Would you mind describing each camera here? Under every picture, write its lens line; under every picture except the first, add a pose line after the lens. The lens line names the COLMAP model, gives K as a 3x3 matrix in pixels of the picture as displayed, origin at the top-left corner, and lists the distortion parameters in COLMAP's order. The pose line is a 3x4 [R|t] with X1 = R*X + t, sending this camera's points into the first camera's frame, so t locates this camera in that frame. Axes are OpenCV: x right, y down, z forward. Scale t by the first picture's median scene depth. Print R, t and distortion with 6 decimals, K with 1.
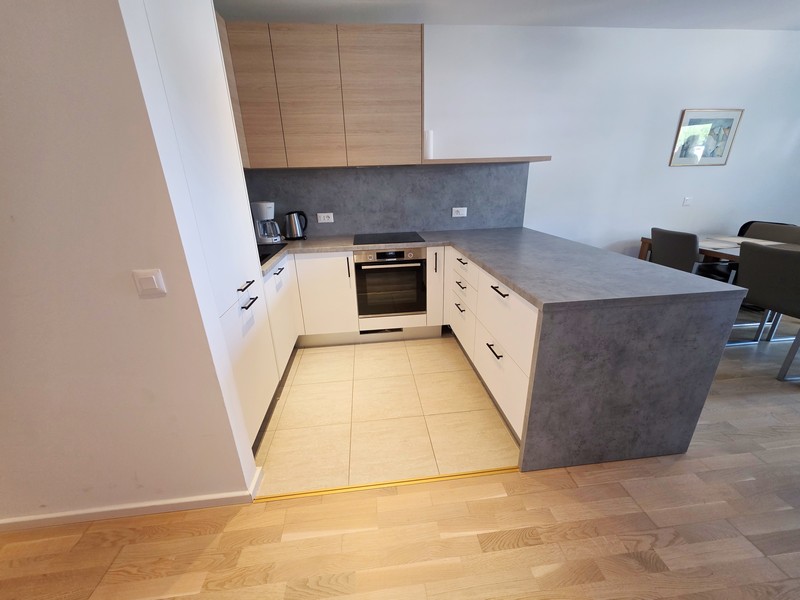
lens RADIAL K [[318.4, 0, 399.5], [0, 318.4, 298.8], [0, 0, 1]] dist [-0.000195, 0.001044]
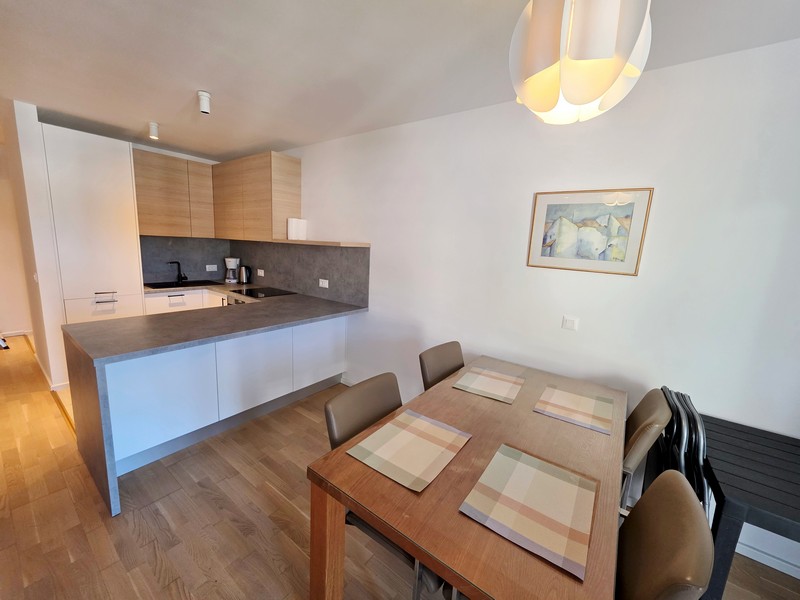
lens RADIAL K [[318.4, 0, 396.1], [0, 318.4, 299.2], [0, 0, 1]] dist [-0.000195, 0.001044]
pose [[0.725838, 0.181021, -0.663619, 1.165958], [-0.303688, 0.949968, -0.073030, -0.218847], [0.617197, 0.254542, 0.744497, 0.334515]]
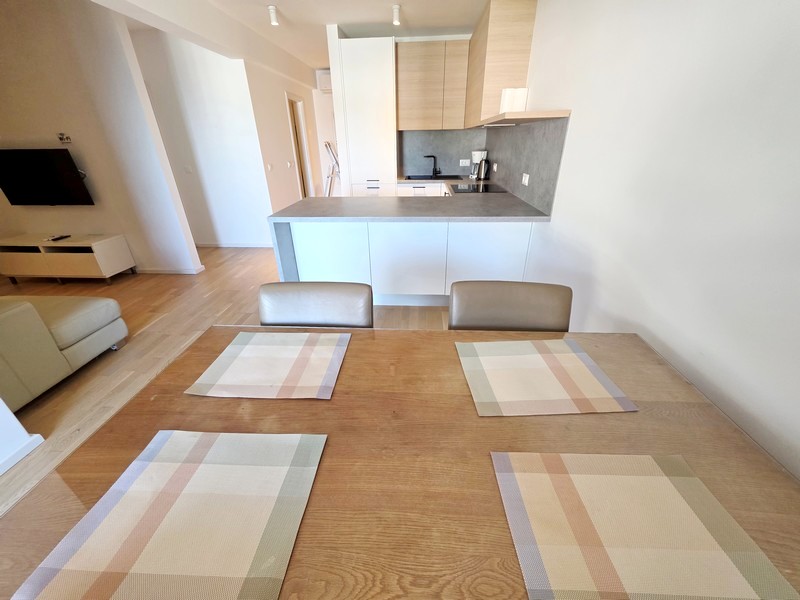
lens RADIAL K [[318.4, 0, 398.1], [0, 318.4, 296.9], [0, 0, 1]] dist [-0.000195, 0.001044]
pose [[-0.175106, 0.465588, -0.867505, 1.178349], [-0.322211, 0.805497, 0.497347, -0.341196], [0.930332, 0.366609, 0.008970, 0.803371]]
